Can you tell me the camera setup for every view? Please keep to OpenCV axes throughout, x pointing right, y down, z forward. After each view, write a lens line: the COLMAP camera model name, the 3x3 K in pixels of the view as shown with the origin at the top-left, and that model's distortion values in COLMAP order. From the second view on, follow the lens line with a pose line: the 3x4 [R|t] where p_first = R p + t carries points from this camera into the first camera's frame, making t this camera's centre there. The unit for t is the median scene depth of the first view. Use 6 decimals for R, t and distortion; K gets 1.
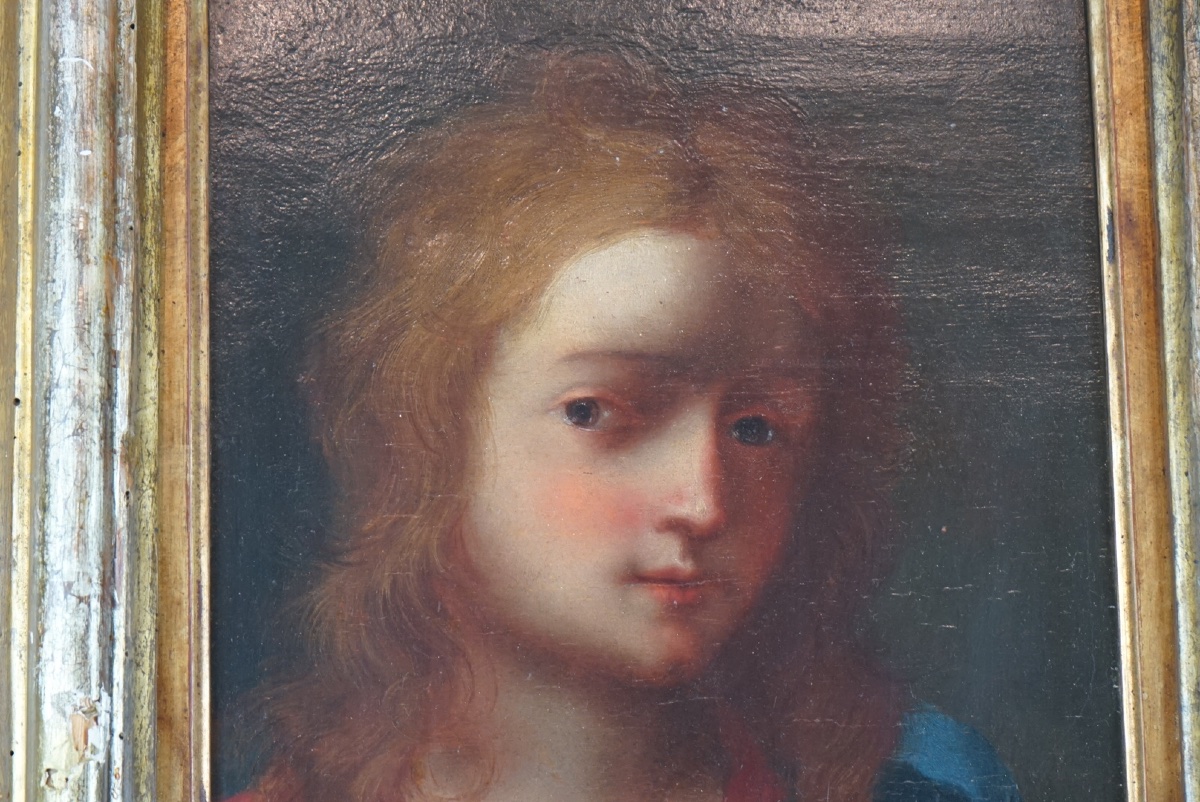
lens RADIAL K [[3712.0, 0, 598.0], [0, 3712.0, 398.2], [0, 0, 1]] dist [0.021824, 0.000000]
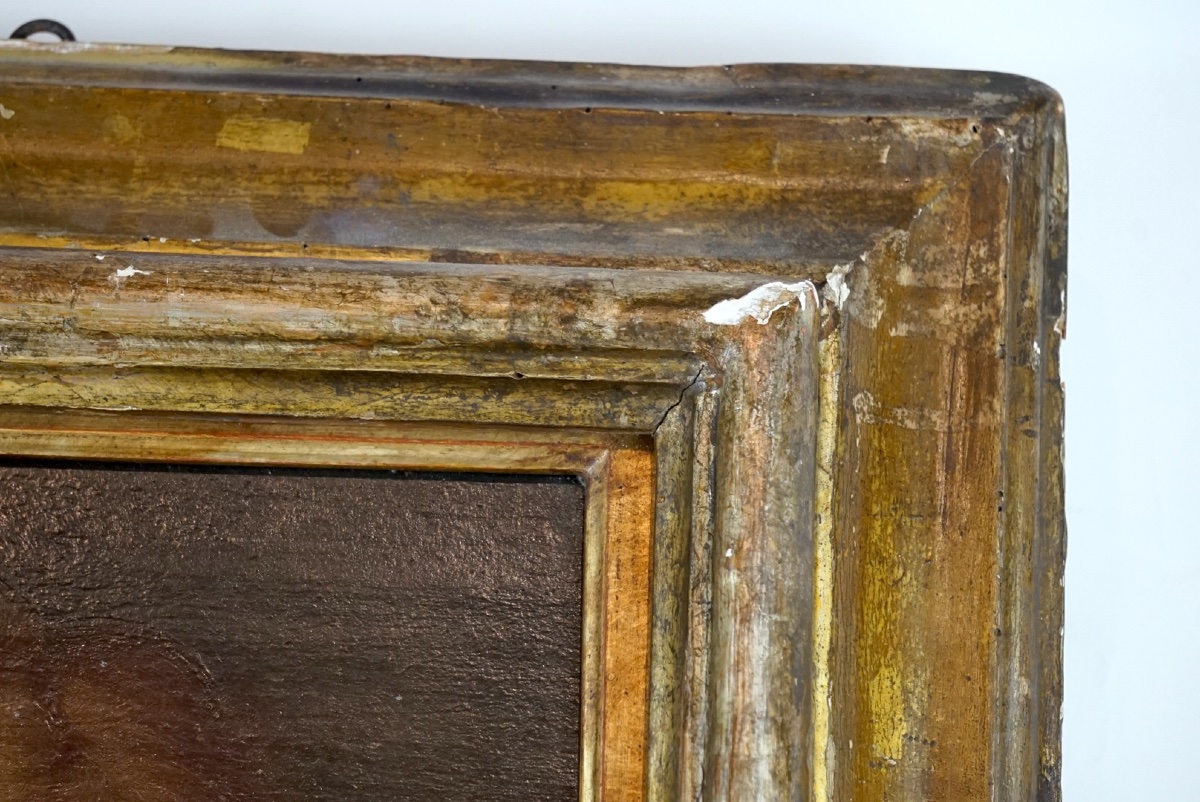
lens RADIAL K [[8533.3, 0, 600.0], [0, 8533.3, 401.0], [0, 0, 1]] dist [0.349384, 0.000000]
pose [[0.999001, 0.044523, -0.003813, 0.142162], [-0.044653, 0.991340, -0.123492, 0.083210], [-0.001718, 0.123539, 0.992338, -0.775168]]
